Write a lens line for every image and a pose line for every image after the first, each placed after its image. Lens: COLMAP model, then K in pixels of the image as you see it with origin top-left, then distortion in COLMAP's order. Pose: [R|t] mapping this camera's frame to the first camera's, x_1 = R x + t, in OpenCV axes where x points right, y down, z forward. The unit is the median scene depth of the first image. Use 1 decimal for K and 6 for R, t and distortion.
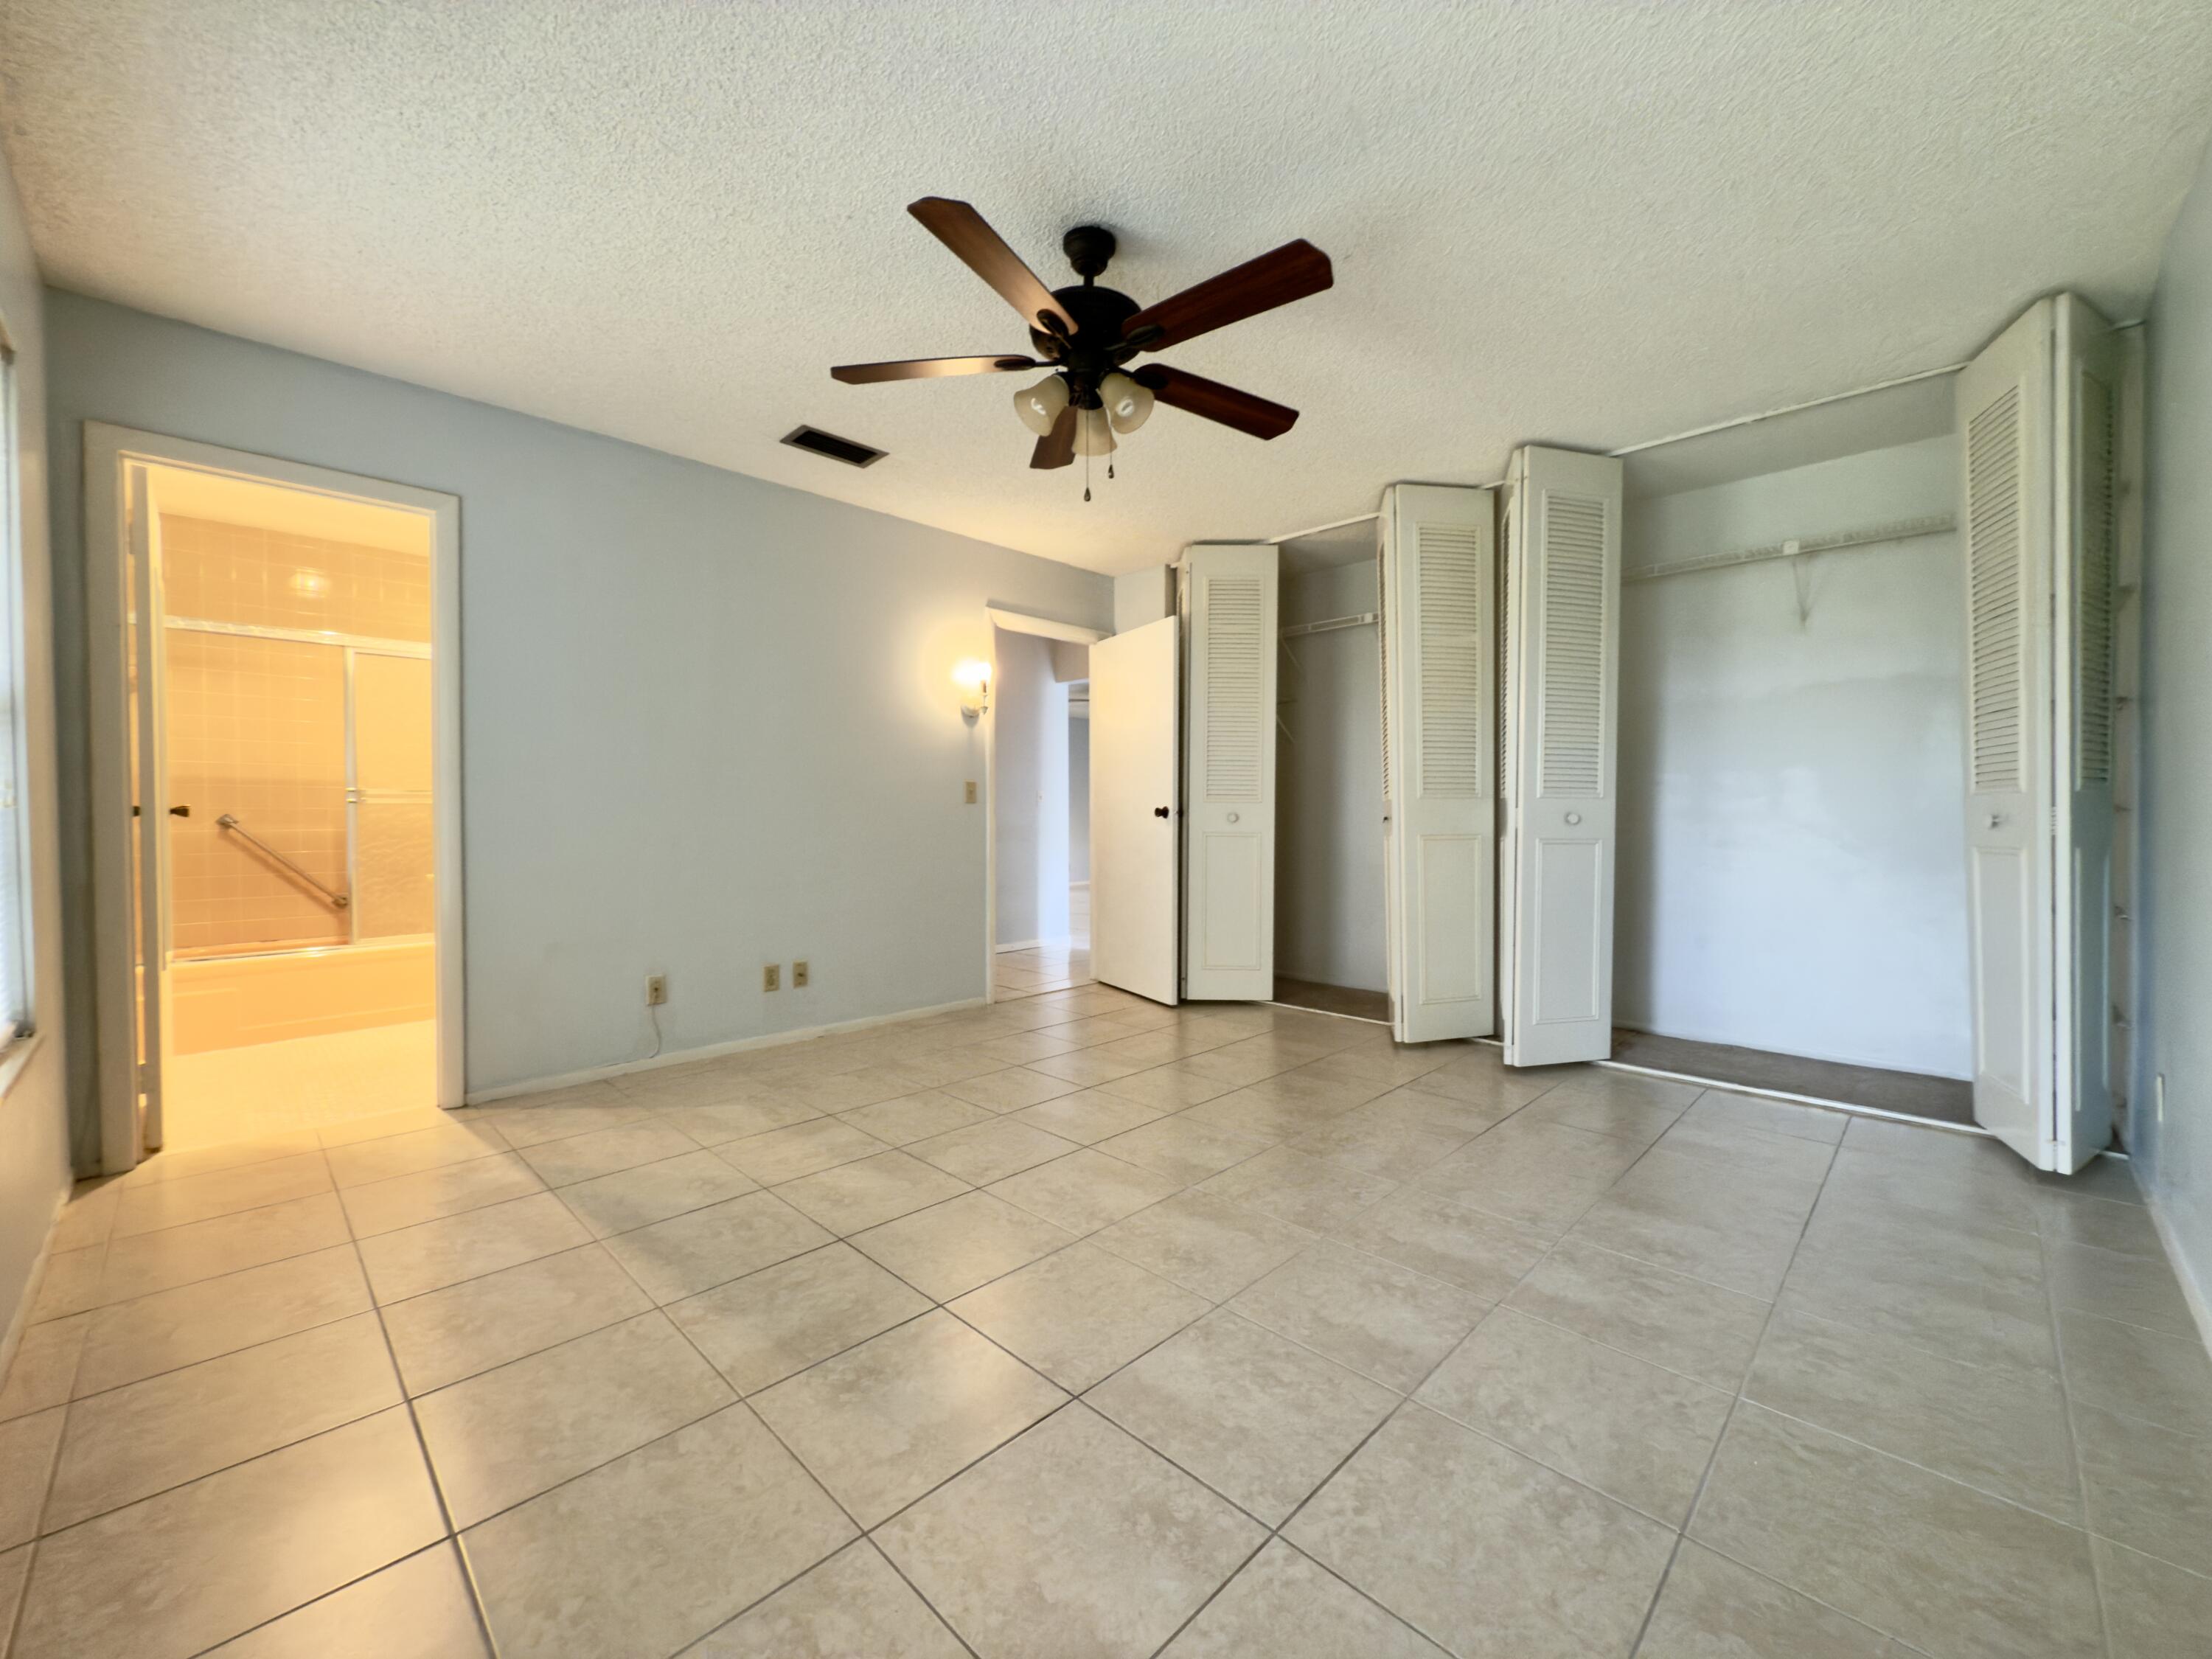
lens RADIAL K [[886.2, 0, 1113.0], [0, 886.2, 817.5], [0, 0, 1]] dist [-0.000191, 0.000019]
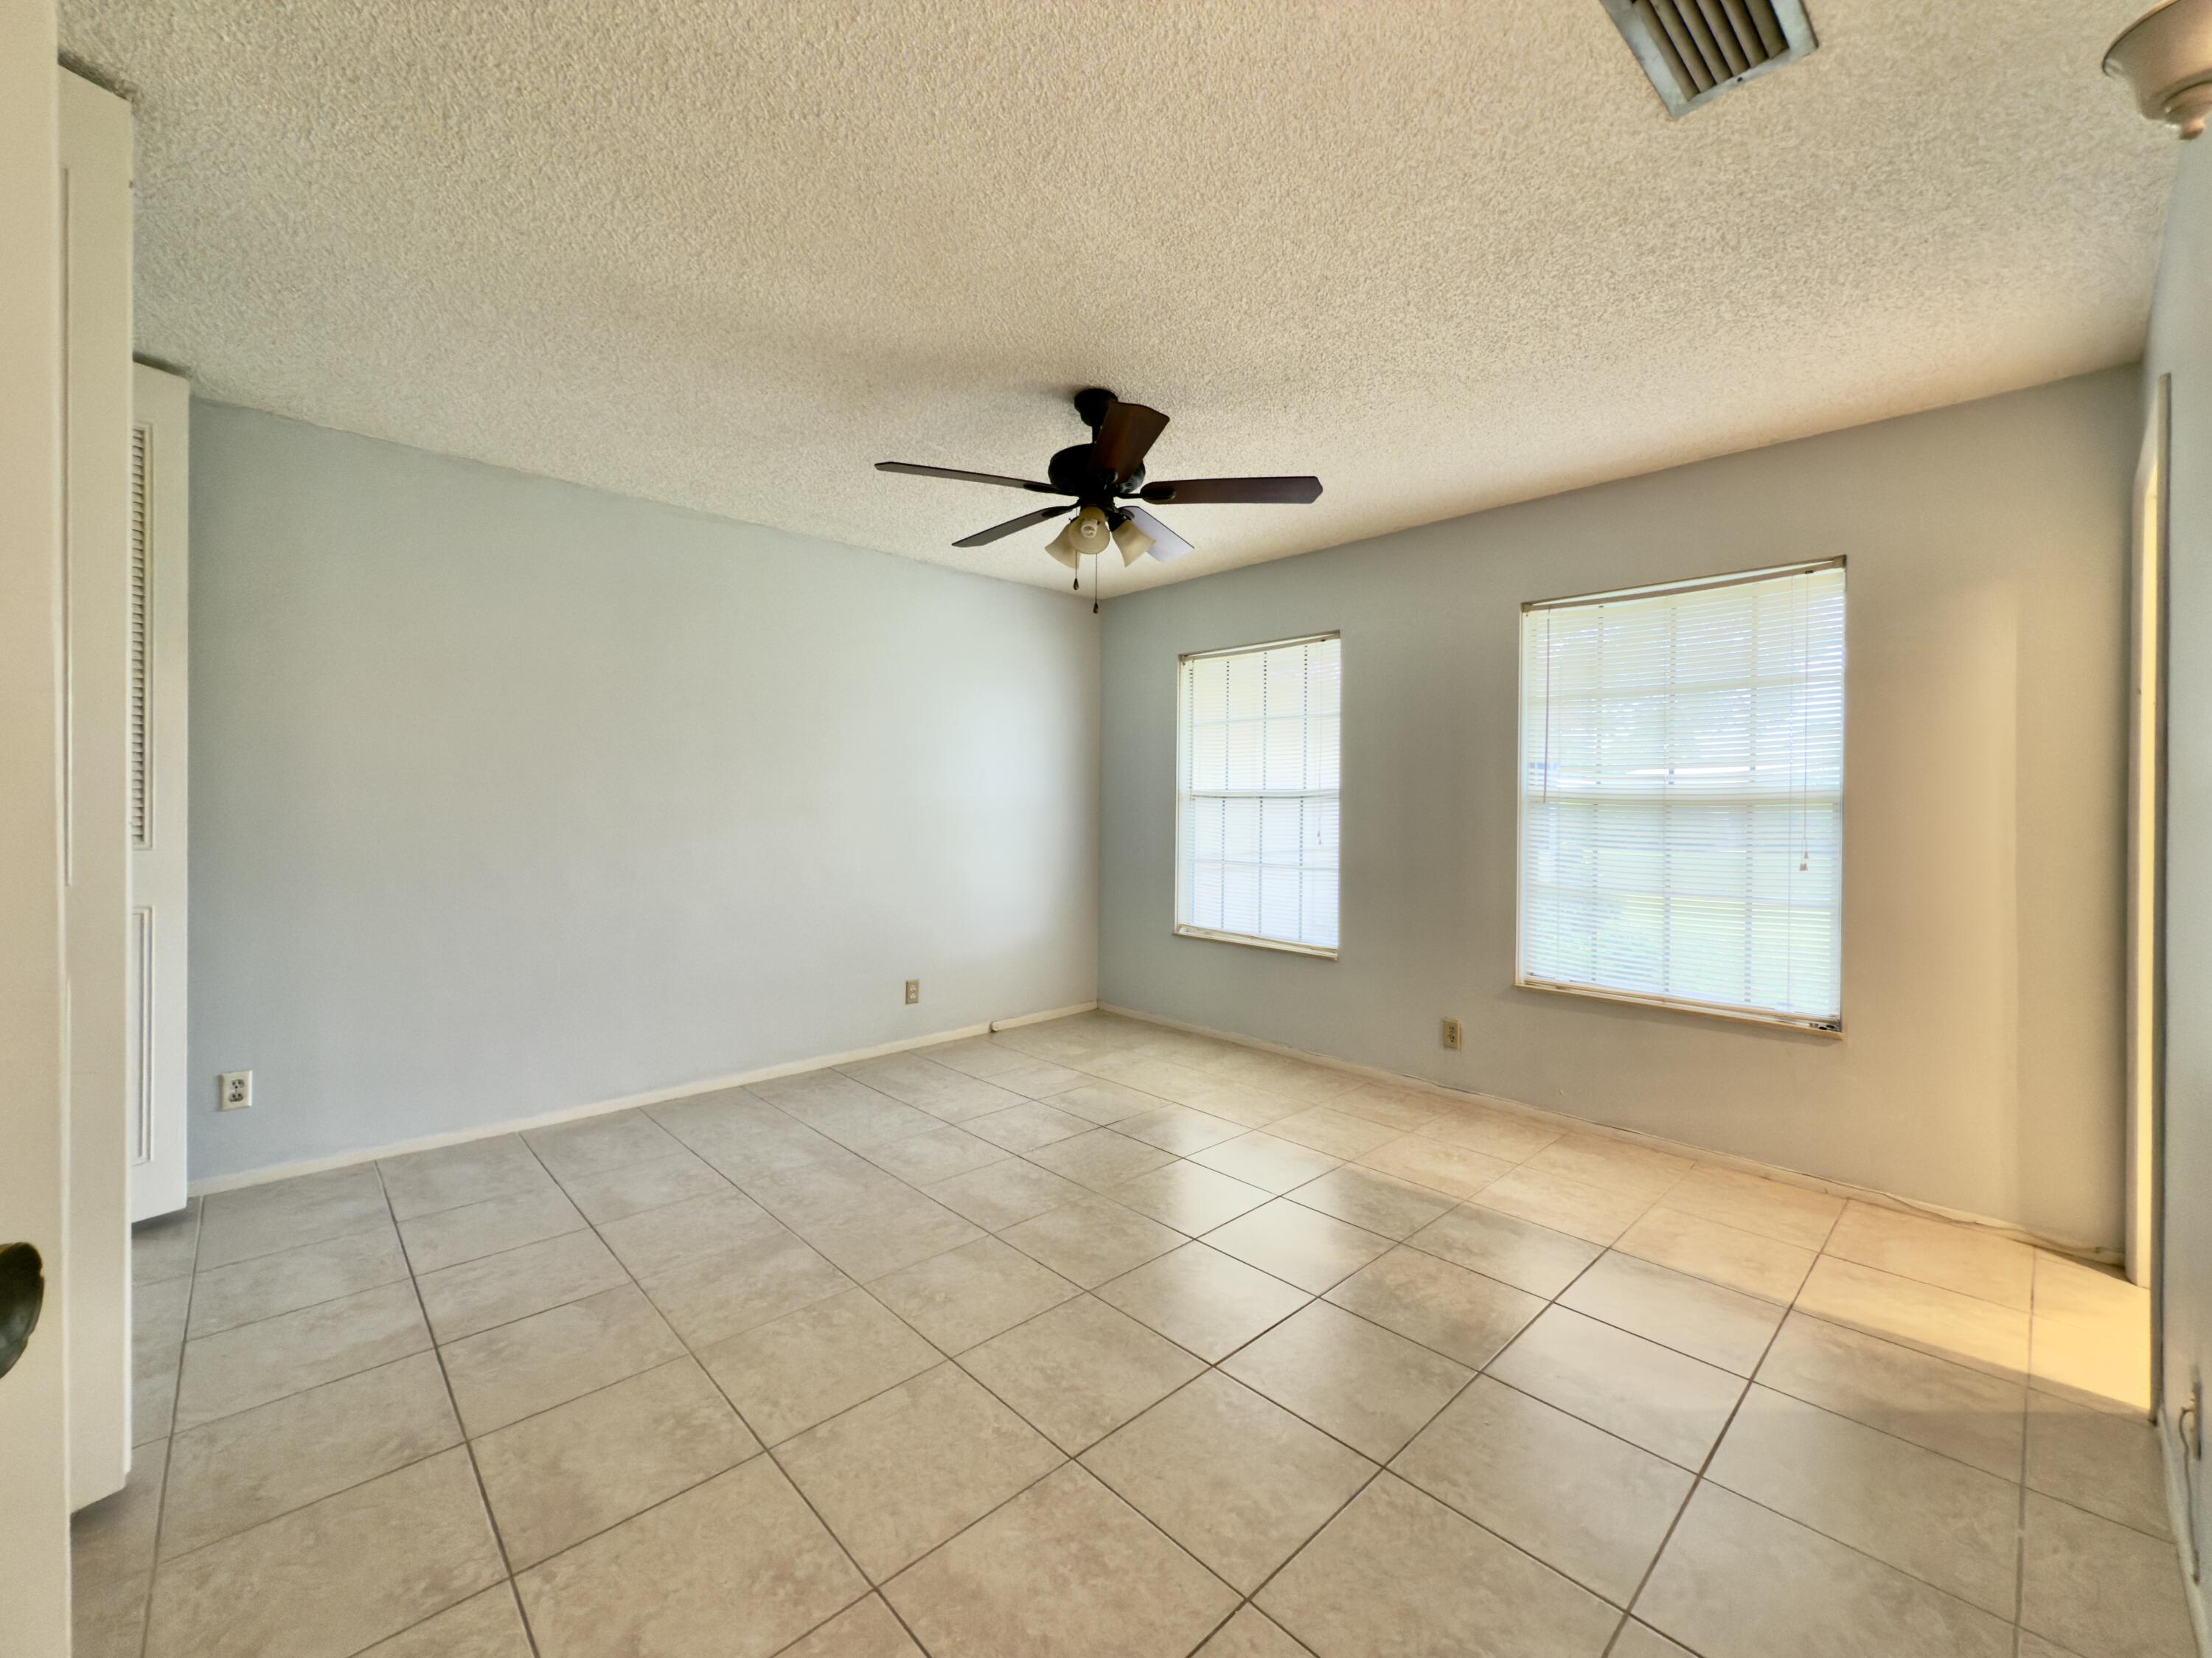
lens RADIAL K [[886.1, 0, 1099.4], [0, 886.1, 815.1], [0, 0, 1]] dist [-0.000191, 0.000019]
pose [[-0.998647, -0.005342, 0.051719, -0.091164], [-0.004243, 0.999764, 0.021324, -0.101743], [-0.051820, 0.021075, -0.998434, 2.028806]]
